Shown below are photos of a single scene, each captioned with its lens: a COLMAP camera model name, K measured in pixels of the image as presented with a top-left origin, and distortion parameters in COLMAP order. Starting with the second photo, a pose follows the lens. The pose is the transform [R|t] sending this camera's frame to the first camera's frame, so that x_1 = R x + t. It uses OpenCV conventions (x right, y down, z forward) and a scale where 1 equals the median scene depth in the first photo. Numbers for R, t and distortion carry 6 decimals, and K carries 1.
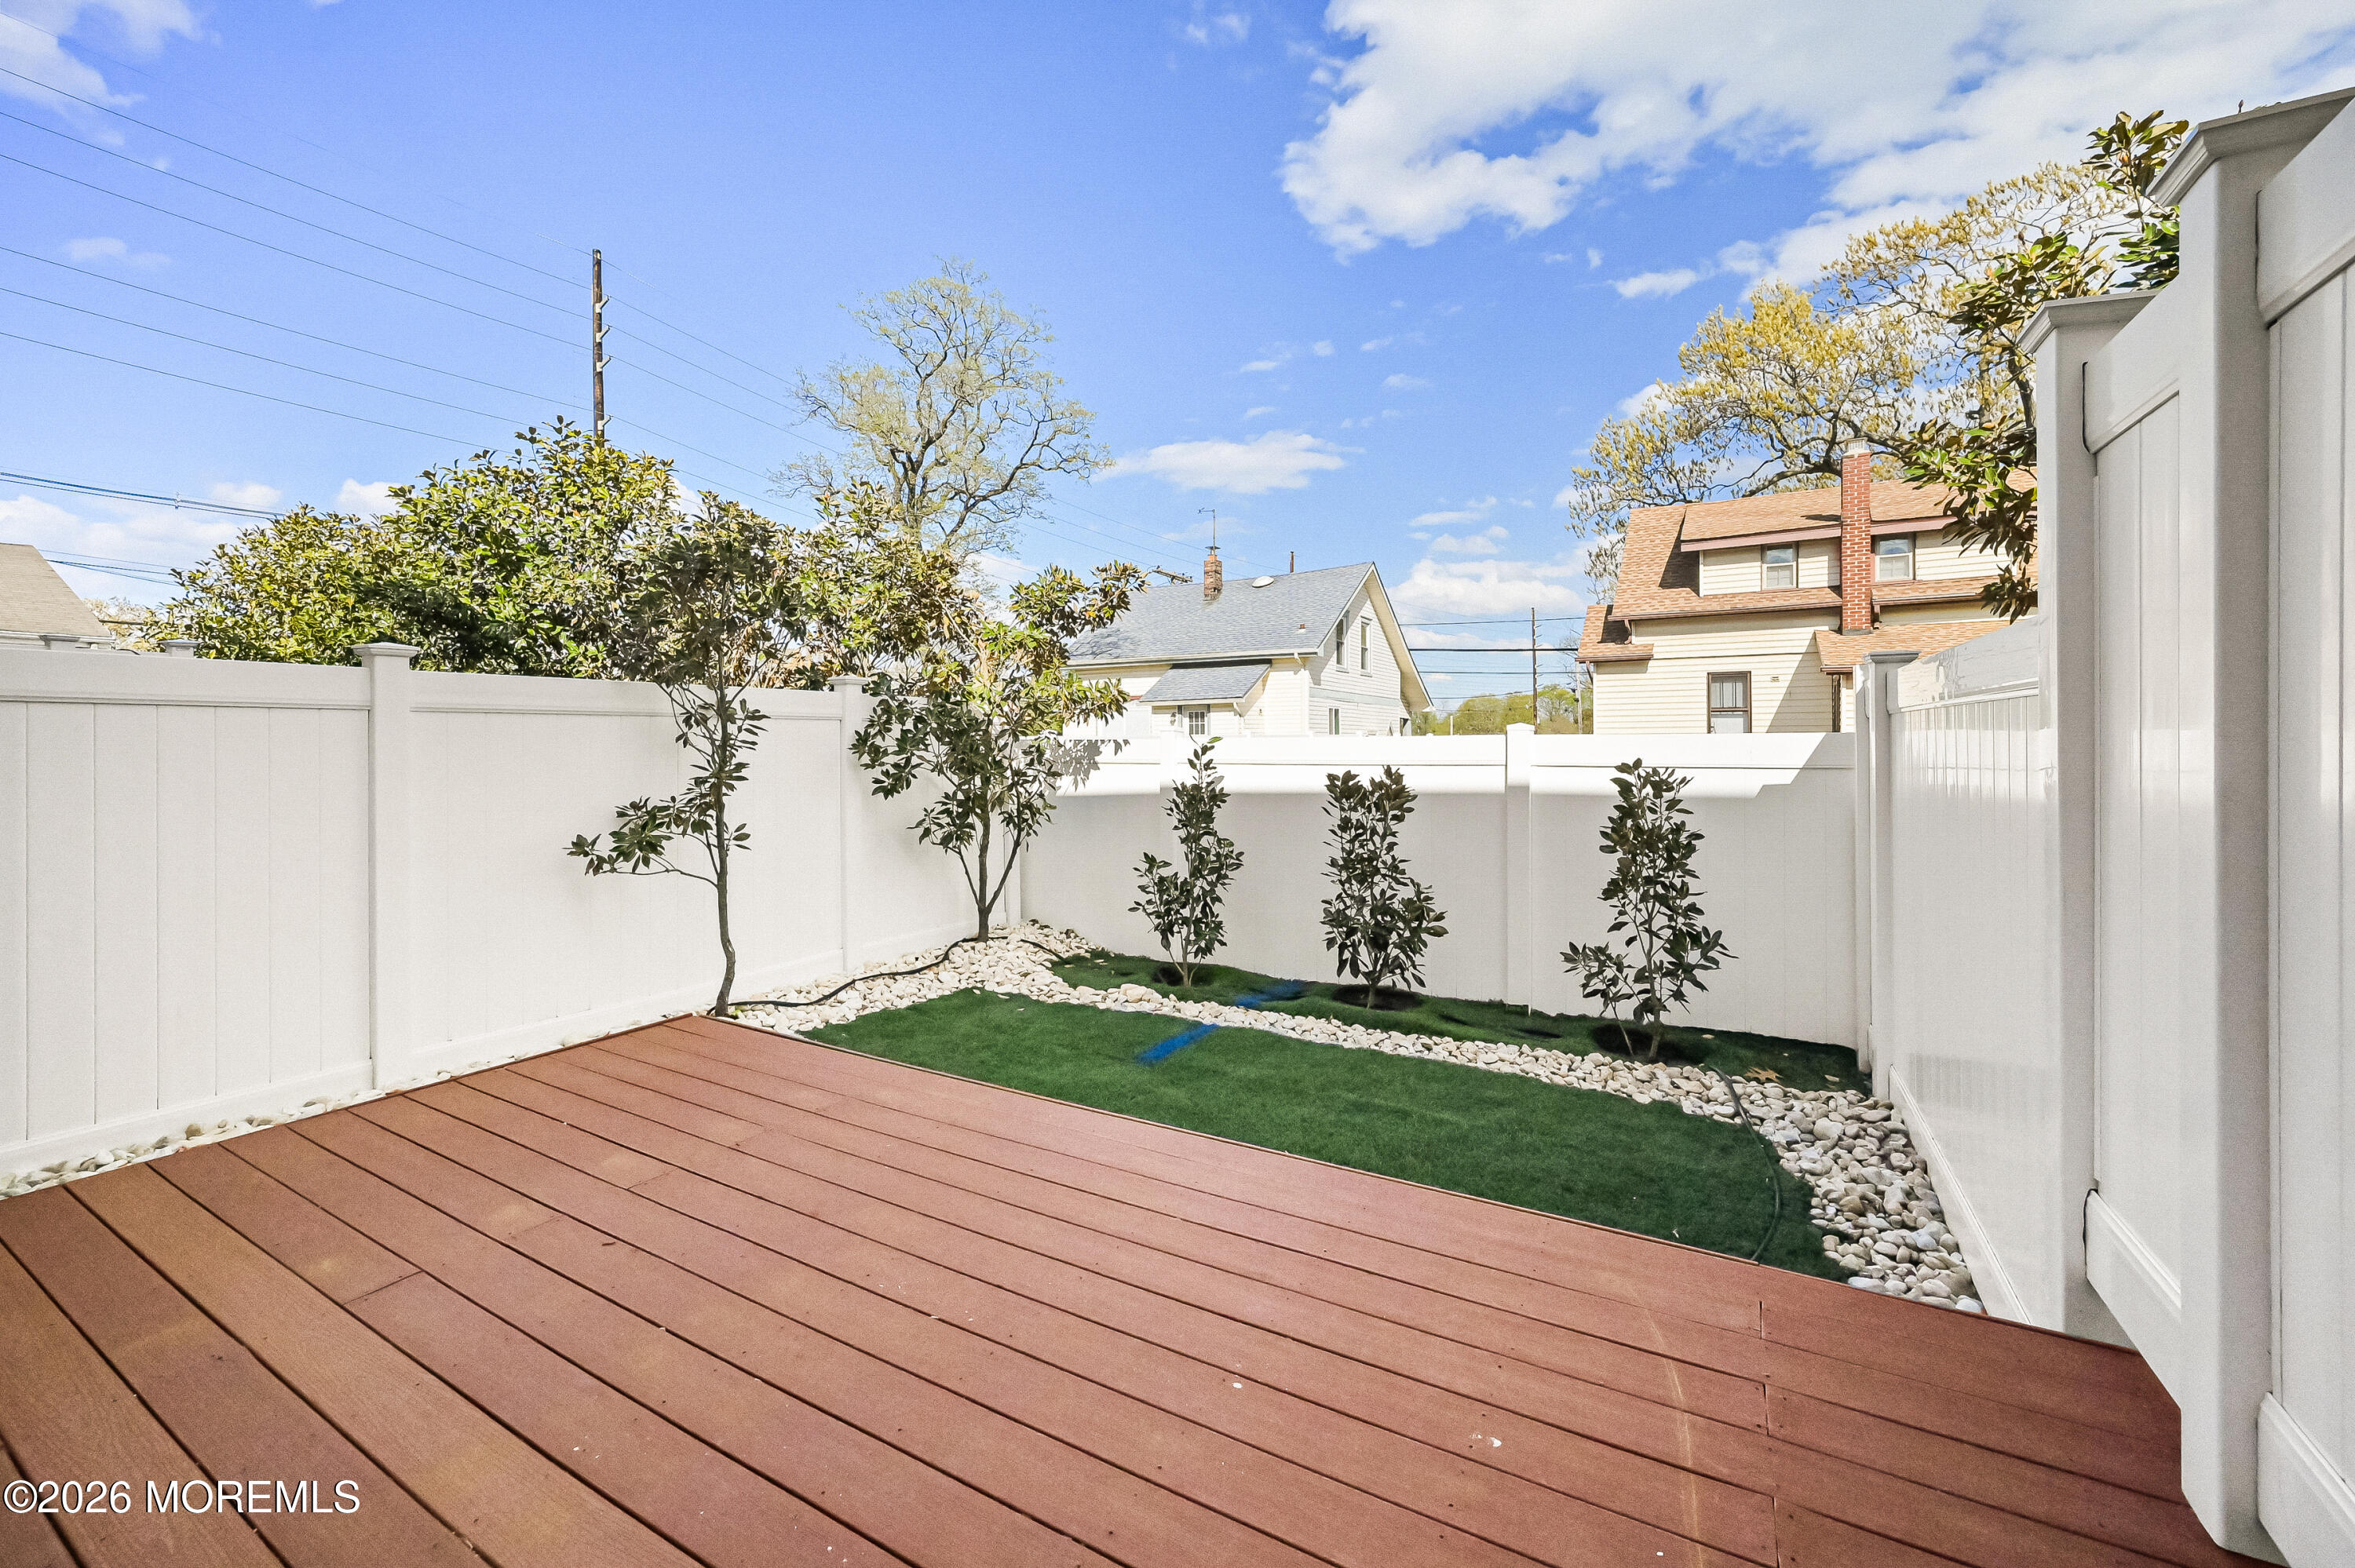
lens RADIAL K [[943.2, 0, 1180.7], [0, 943.2, 743.0], [0, 0, 1]] dist [-0.001504, 0.000639]
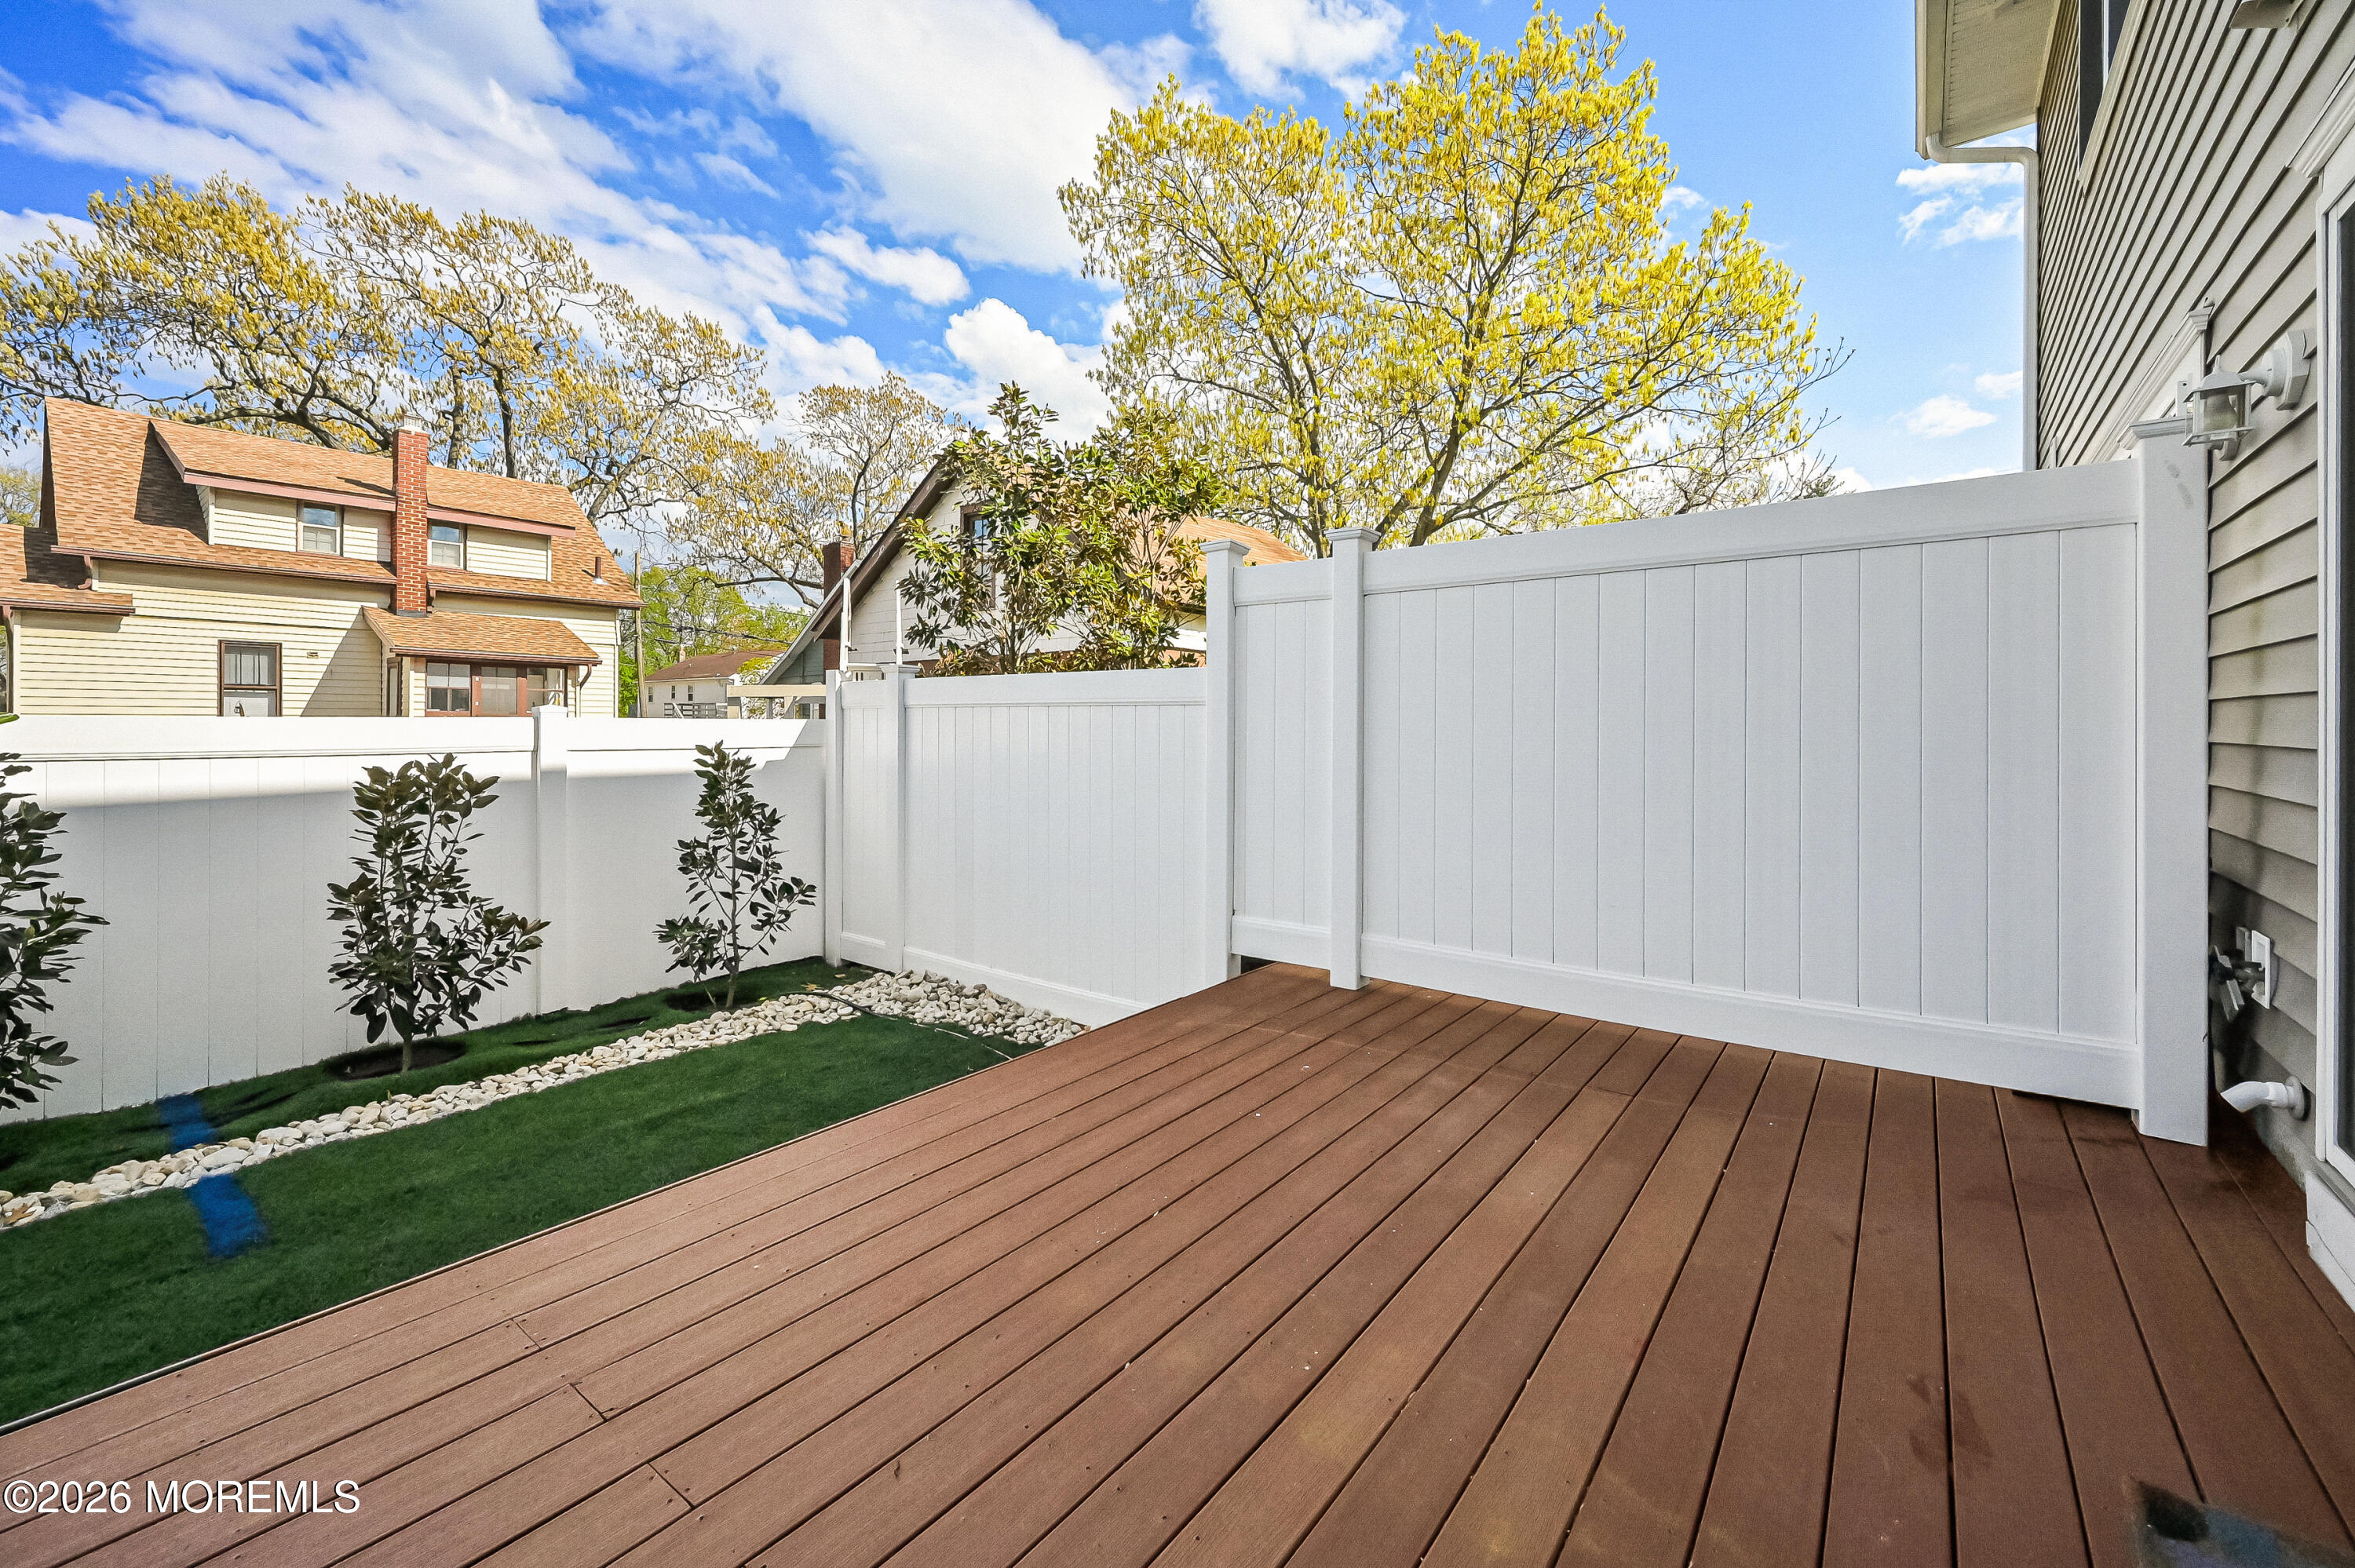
lens RADIAL K [[943.2, 0, 1180.3], [0, 943.2, 725.2], [0, 0, 1]] dist [-0.001504, 0.000639]
pose [[0.137106, 0.003971, 0.990548, -0.139957], [-0.001386, 0.999992, -0.003817, 0.000290], [-0.990555, -0.000850, 0.137110, 0.079268]]
